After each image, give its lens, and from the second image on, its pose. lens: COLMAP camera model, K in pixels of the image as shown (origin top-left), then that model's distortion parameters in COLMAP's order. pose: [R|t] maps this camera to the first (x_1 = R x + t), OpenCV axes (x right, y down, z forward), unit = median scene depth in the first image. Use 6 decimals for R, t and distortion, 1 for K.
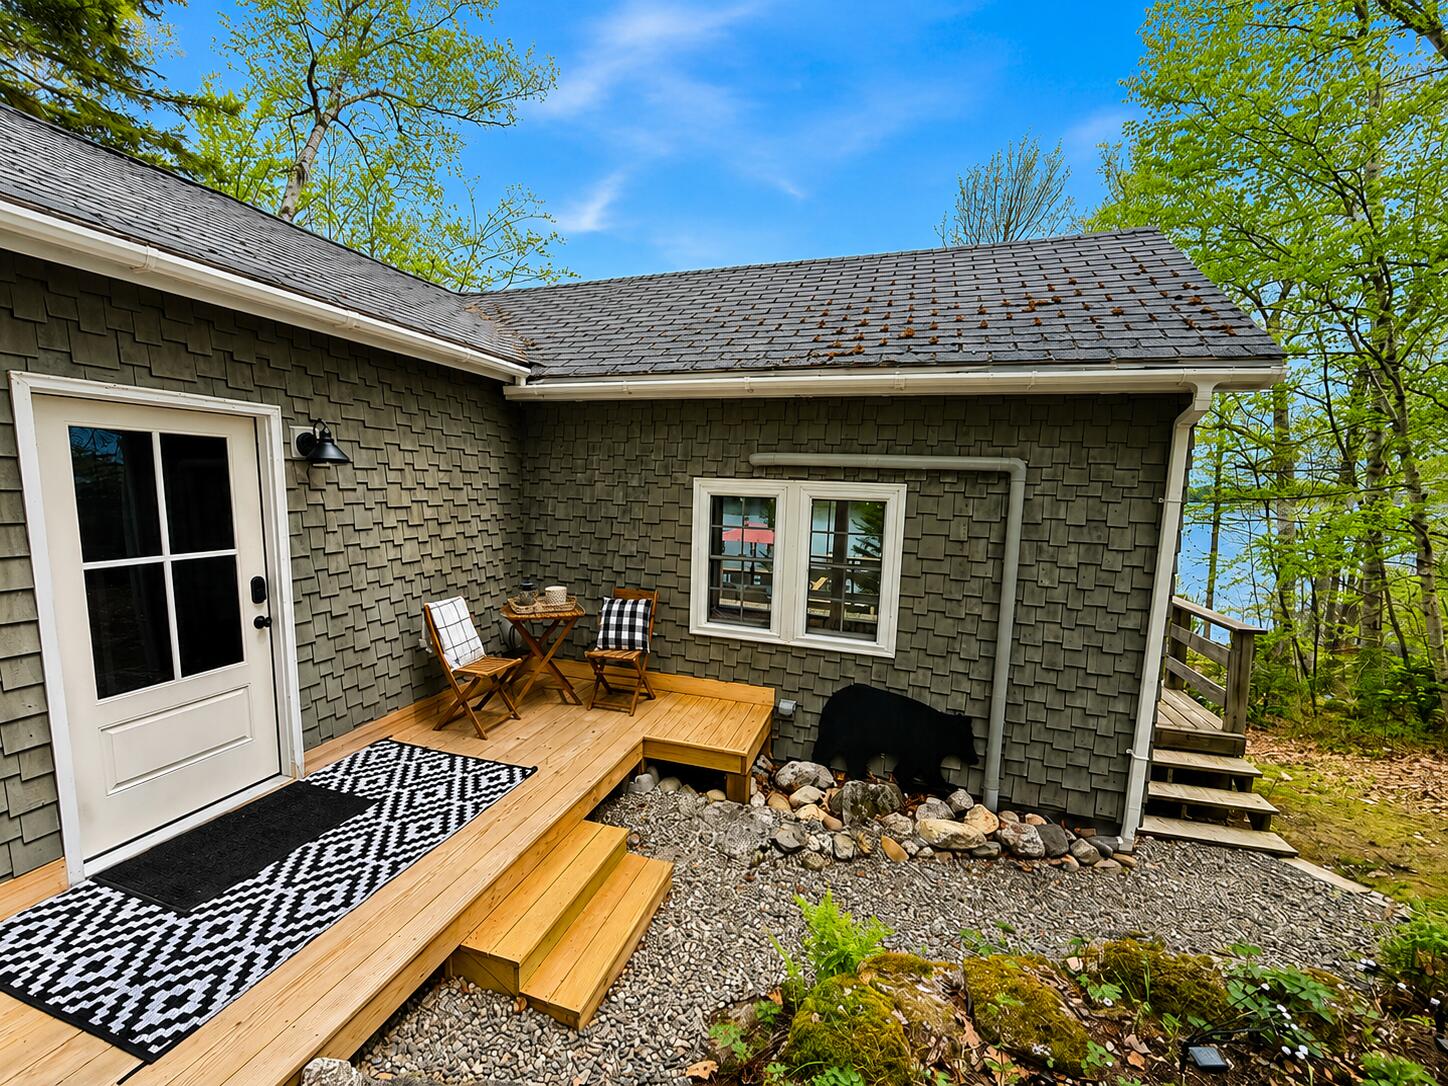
lens RADIAL K [[592.1, 0, 724.9], [0, 592.1, 550.3], [0, 0, 1]] dist [-0.001963, -0.000114]
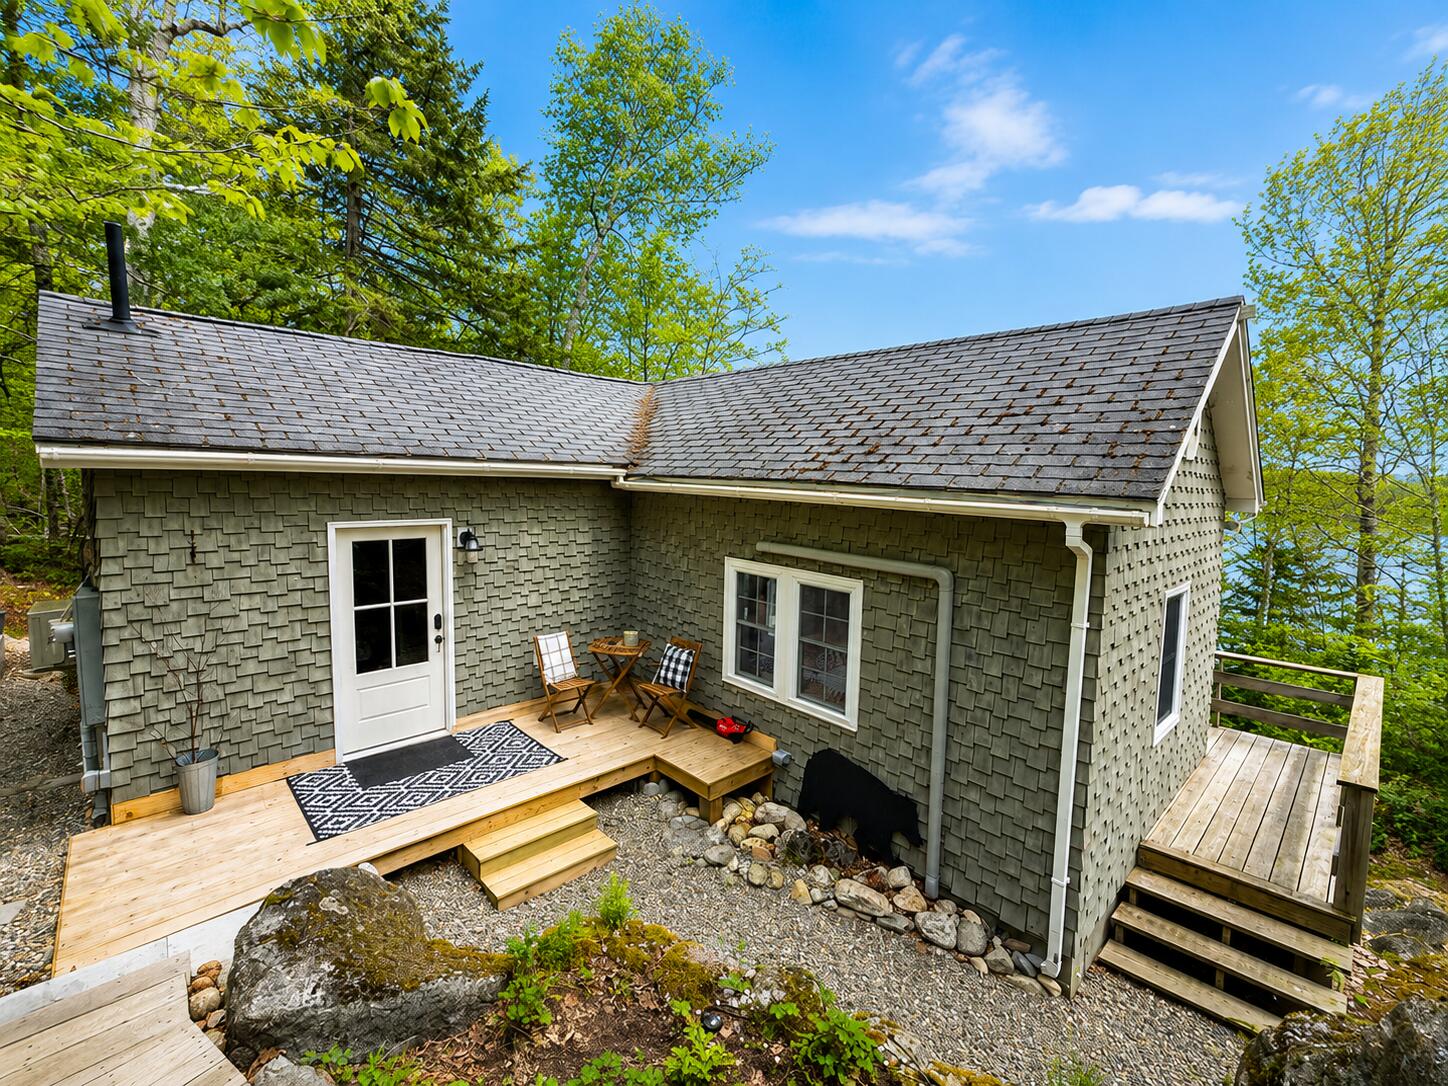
lens RADIAL K [[637.1, 0, 721.8], [0, 637.1, 534.9], [0, 0, 1]] dist [-0.001132, -0.000020]
pose [[0.878478, 0.045236, -0.475636, 0.686103], [-0.061626, 0.997920, -0.018914, -0.169371], [0.473791, 0.045927, 0.879439, -0.222574]]
